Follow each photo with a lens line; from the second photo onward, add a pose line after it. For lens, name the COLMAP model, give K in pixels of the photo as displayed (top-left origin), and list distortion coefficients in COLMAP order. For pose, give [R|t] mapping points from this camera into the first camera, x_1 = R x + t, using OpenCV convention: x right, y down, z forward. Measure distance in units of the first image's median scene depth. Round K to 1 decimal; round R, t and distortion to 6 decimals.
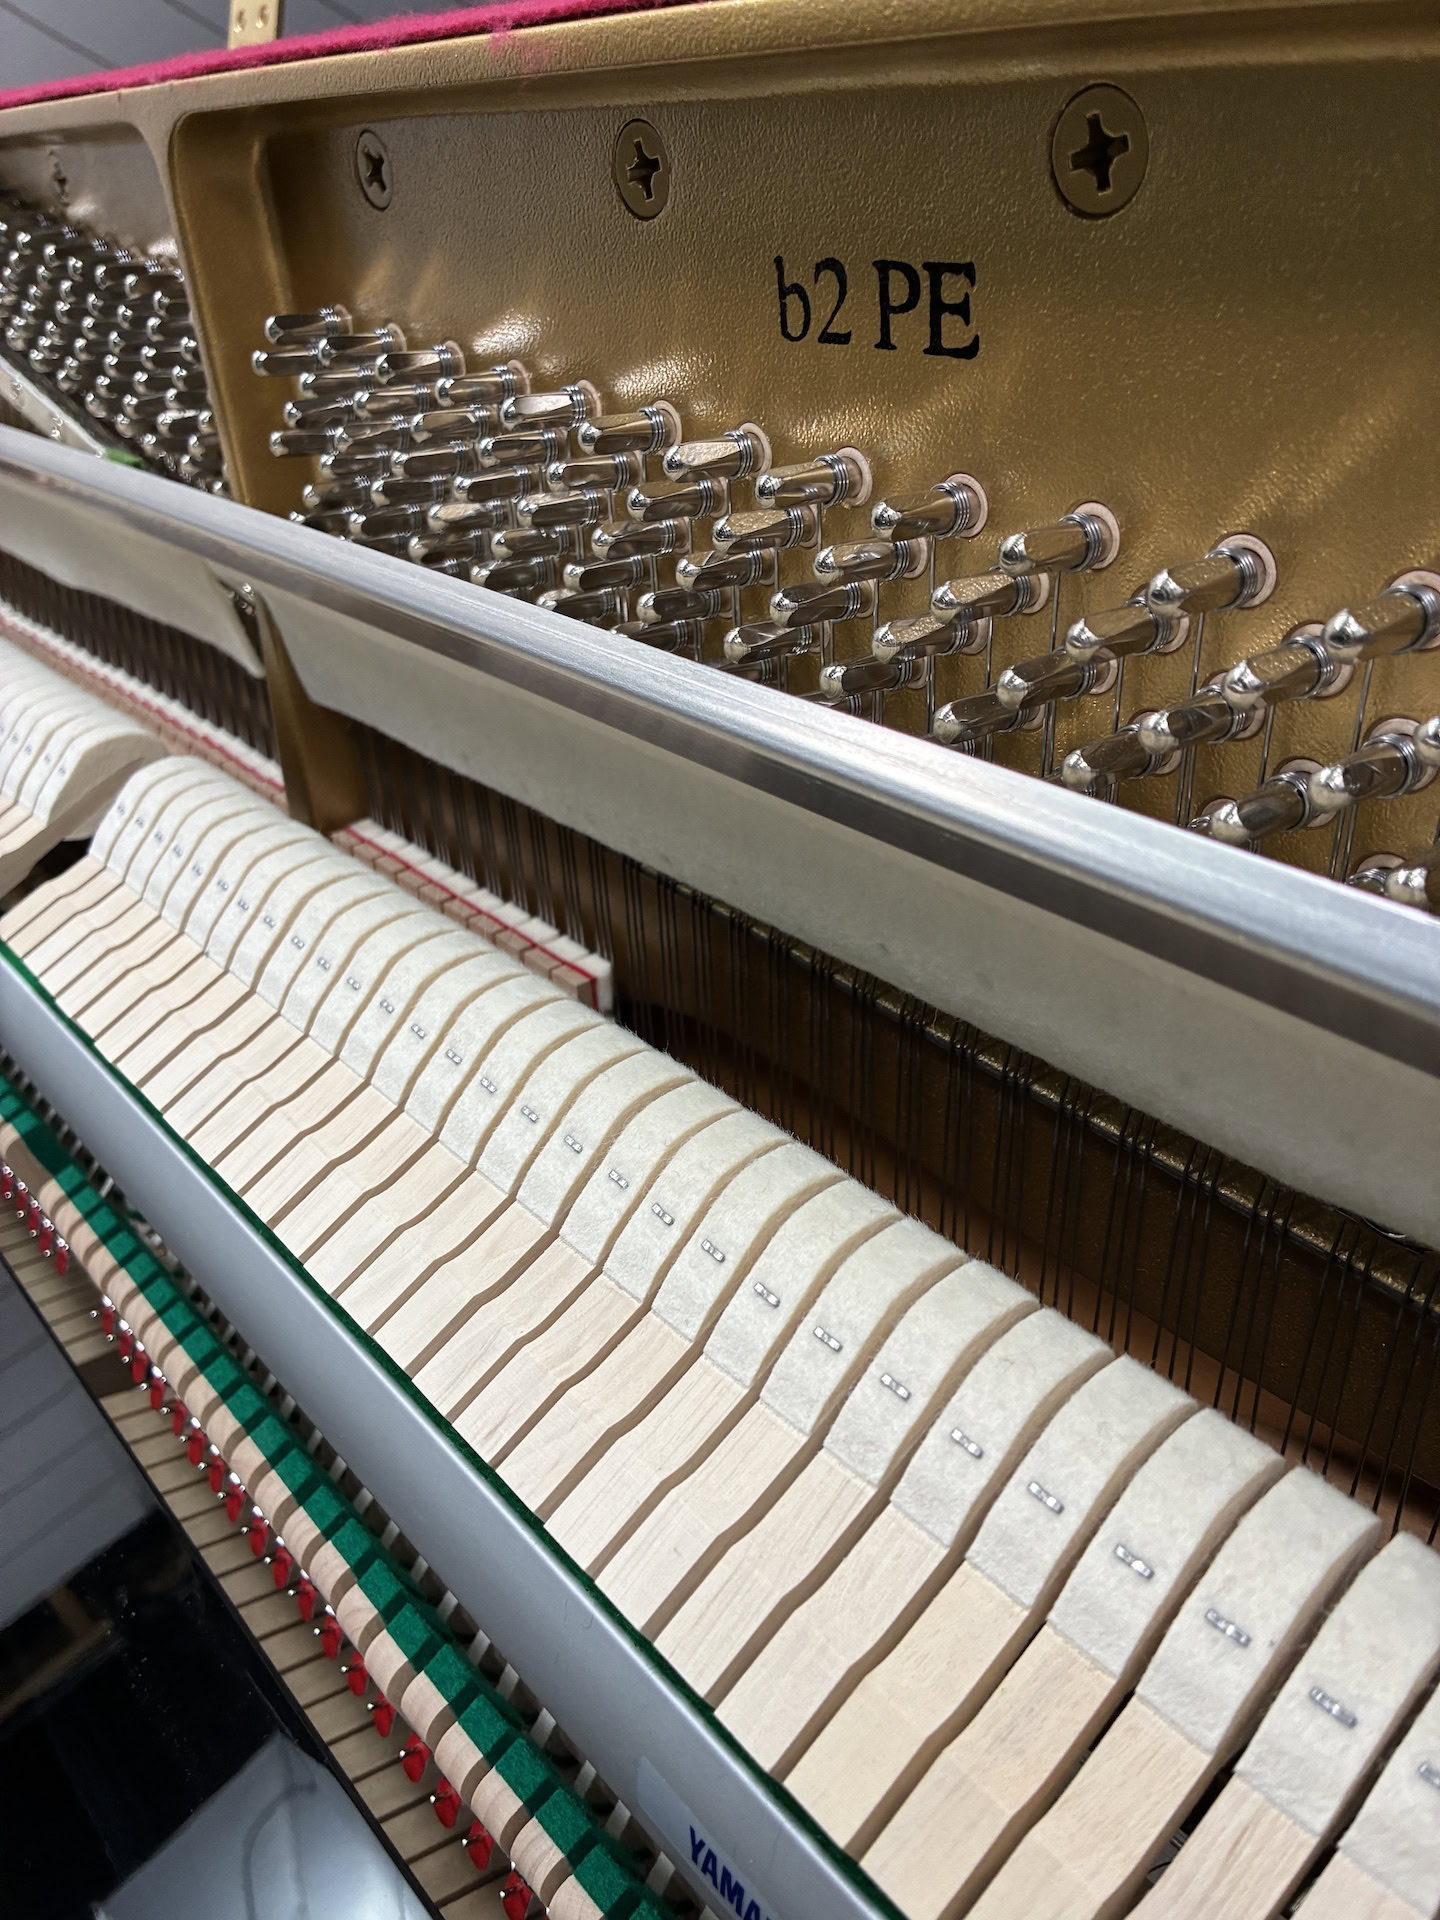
lens RADIAL K [[1479.9, 0, 719.9], [0, 1479.9, 817.6], [0, 0, 1]] dist [0.061190, -0.080812]
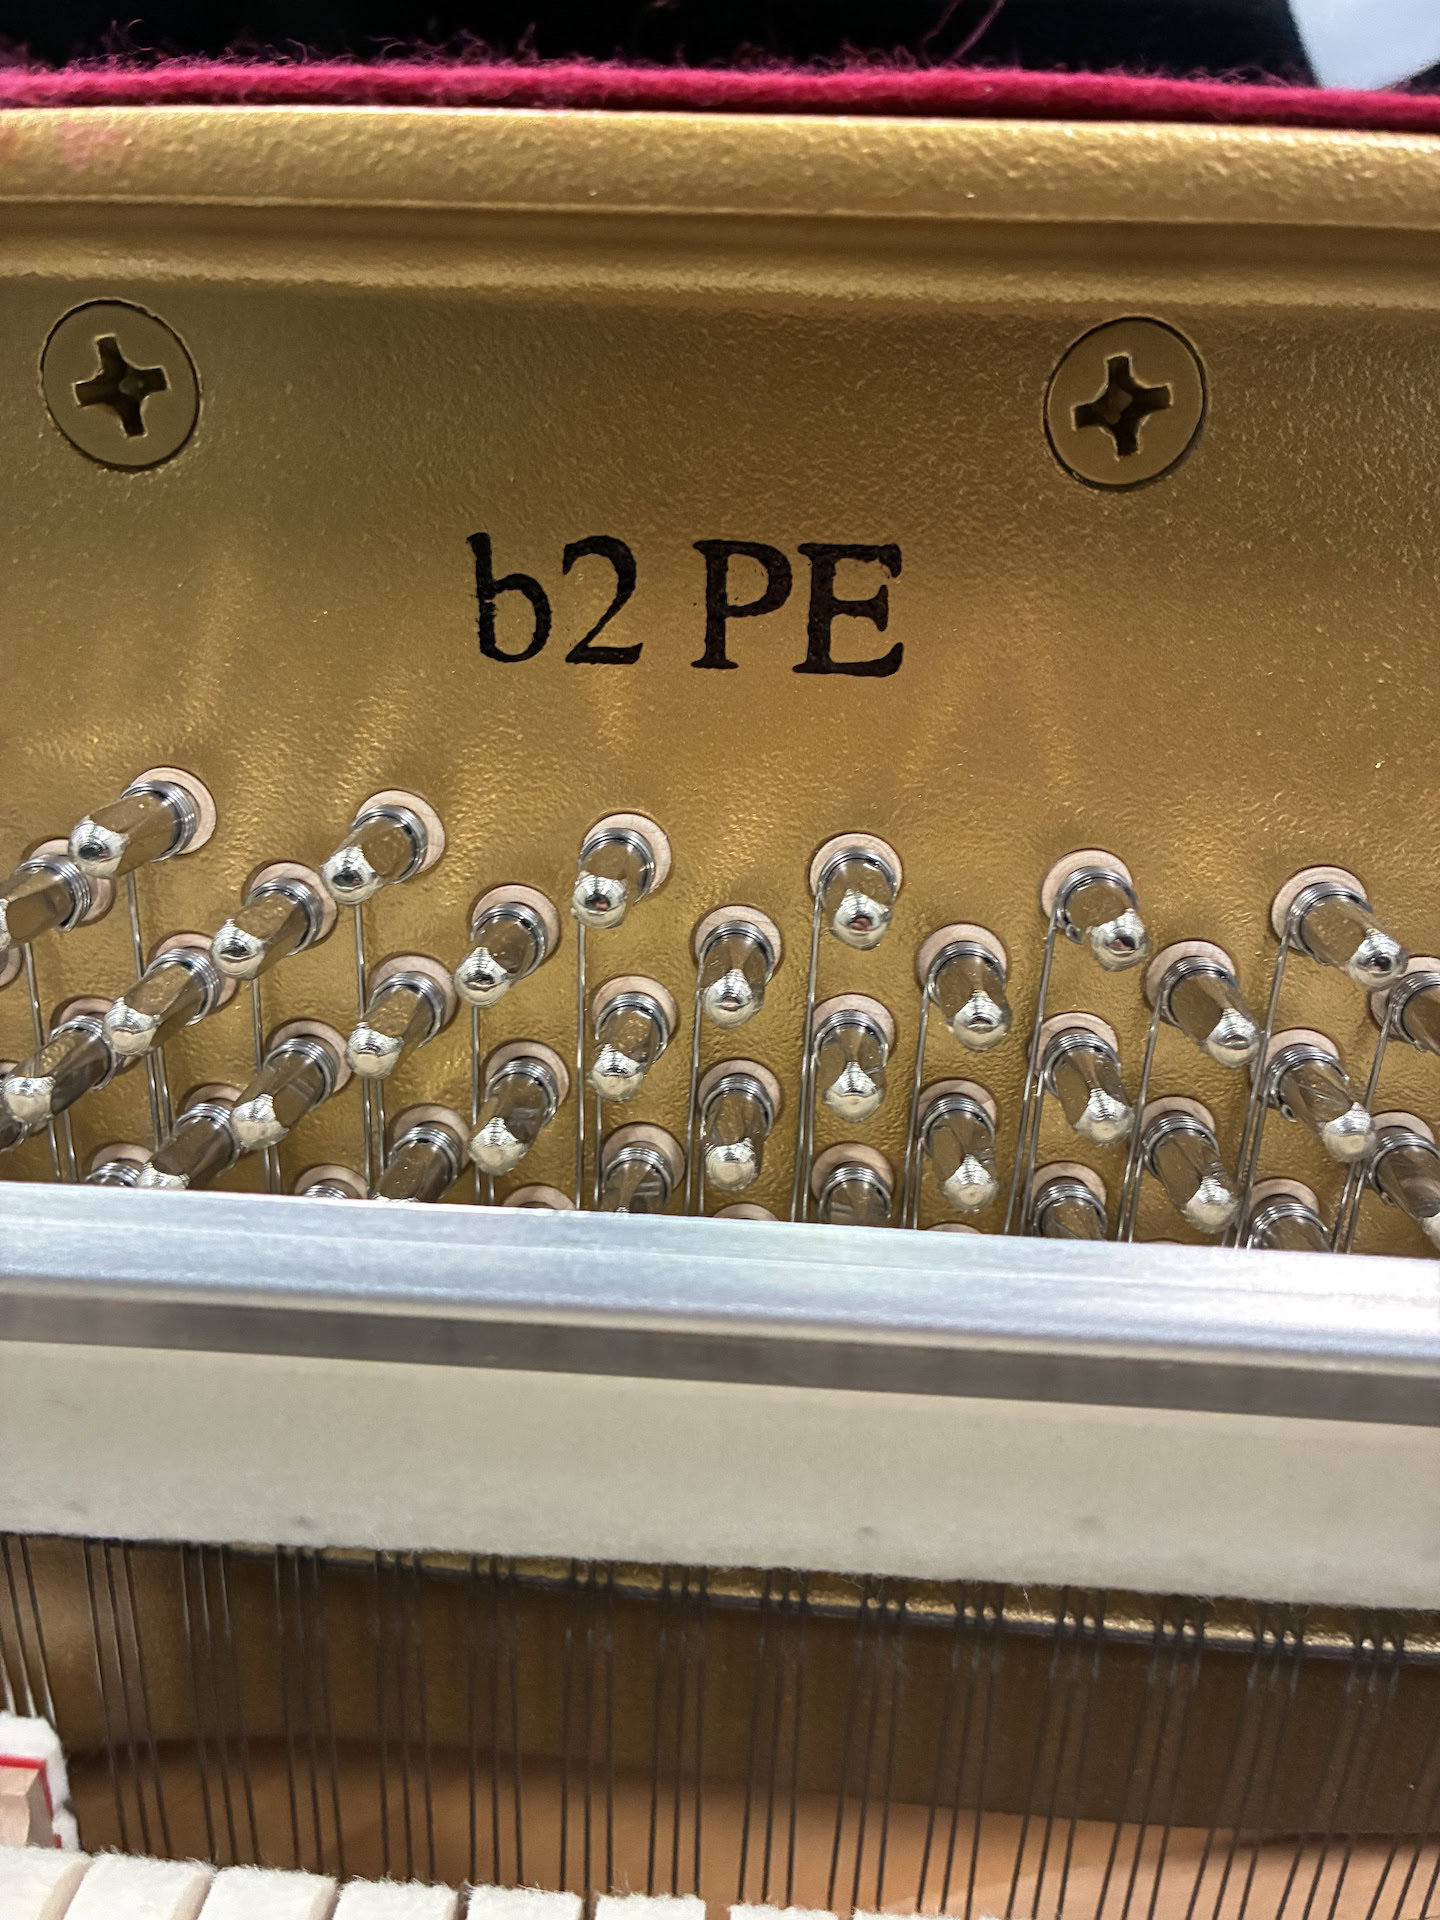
lens RADIAL K [[1479.5, 0, 719.5], [0, 1479.5, 871.1], [0, 0, 1]] dist [-0.037153, -0.001653]
pose [[0.680669, -0.180420, 0.710027, -0.376663], [0.253641, 0.967295, 0.002639, -0.235088], [-0.687282, 0.178296, 0.704169, 0.569503]]
